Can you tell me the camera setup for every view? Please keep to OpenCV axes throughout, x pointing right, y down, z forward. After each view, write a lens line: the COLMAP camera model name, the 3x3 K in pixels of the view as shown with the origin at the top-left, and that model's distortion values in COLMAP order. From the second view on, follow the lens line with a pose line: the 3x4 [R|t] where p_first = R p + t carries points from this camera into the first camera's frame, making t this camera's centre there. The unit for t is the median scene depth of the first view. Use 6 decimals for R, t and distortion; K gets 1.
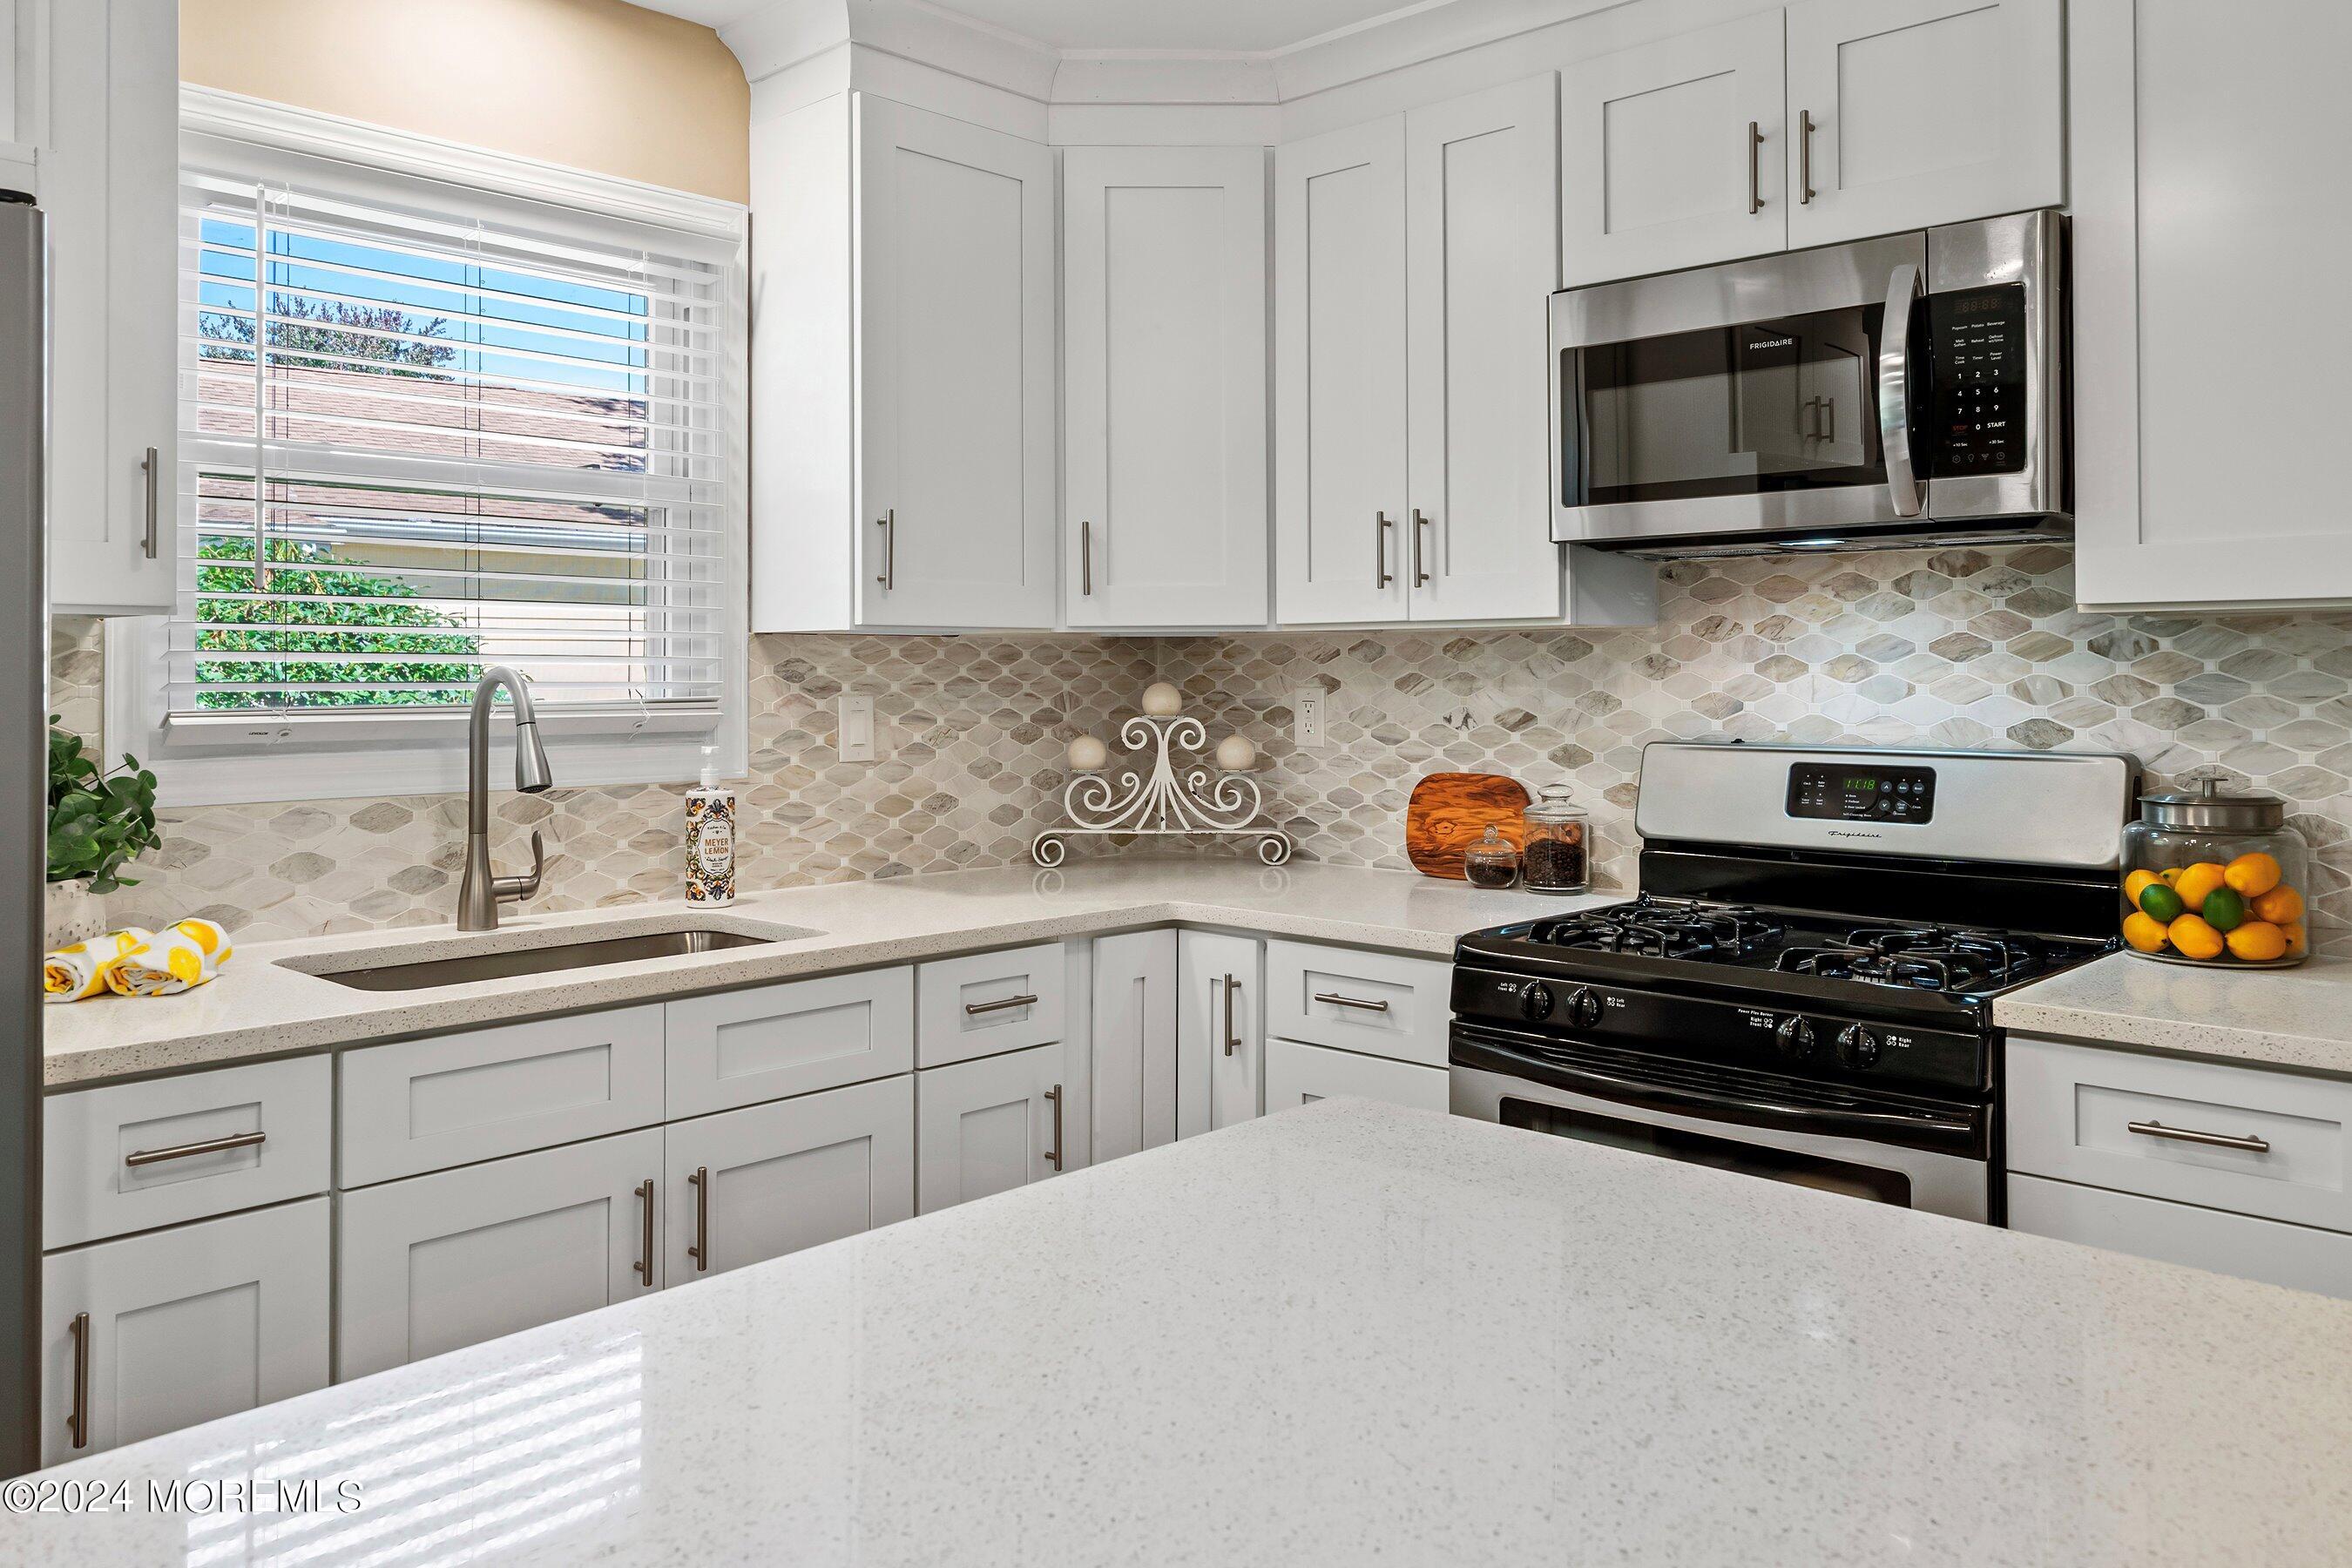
lens RADIAL K [[1753.9, 0, 1158.6], [0, 1753.9, 642.9], [0, 0, 1]] dist [0.006531, 0.003070]
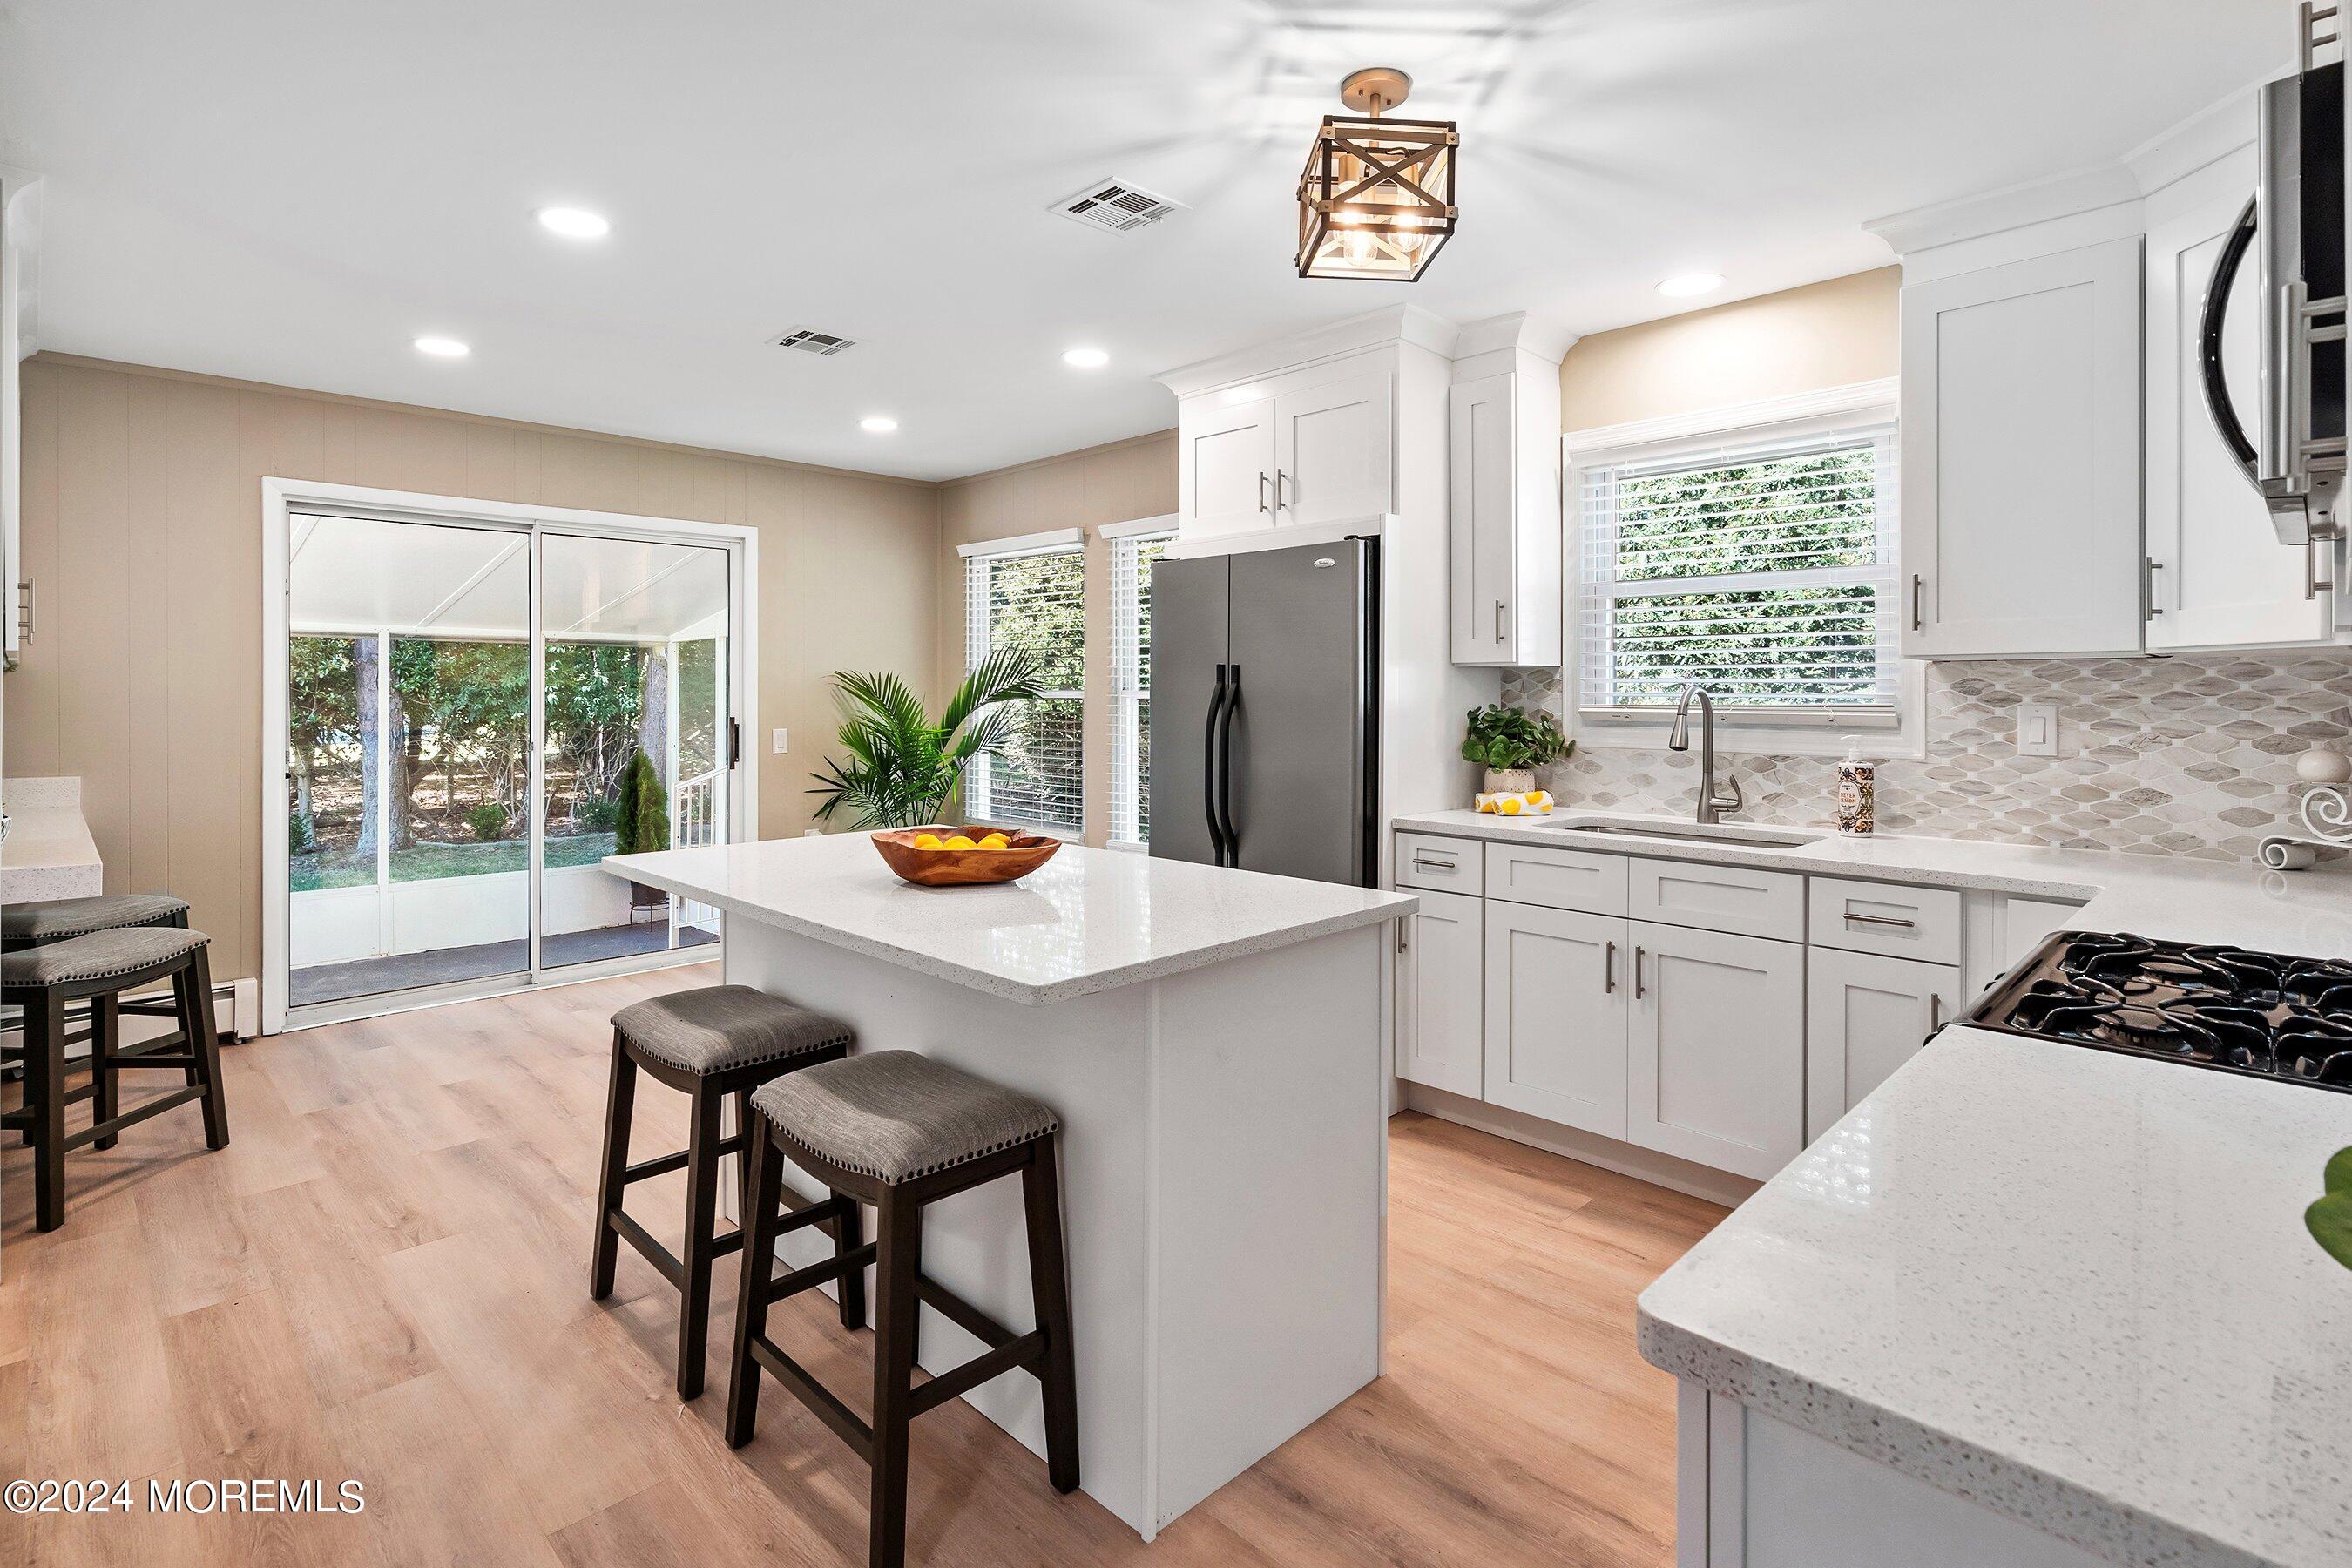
lens RADIAL K [[1154.4, 0, 1170.1], [0, 1154.4, 683.9], [0, 0, 1]] dist [0.002193, 0.000539]
pose [[-0.033525, -0.004014, -0.999430, 0.756076], [0.017191, 0.999842, -0.004592, 0.006835], [0.999290, -0.017335, -0.033451, 0.396336]]
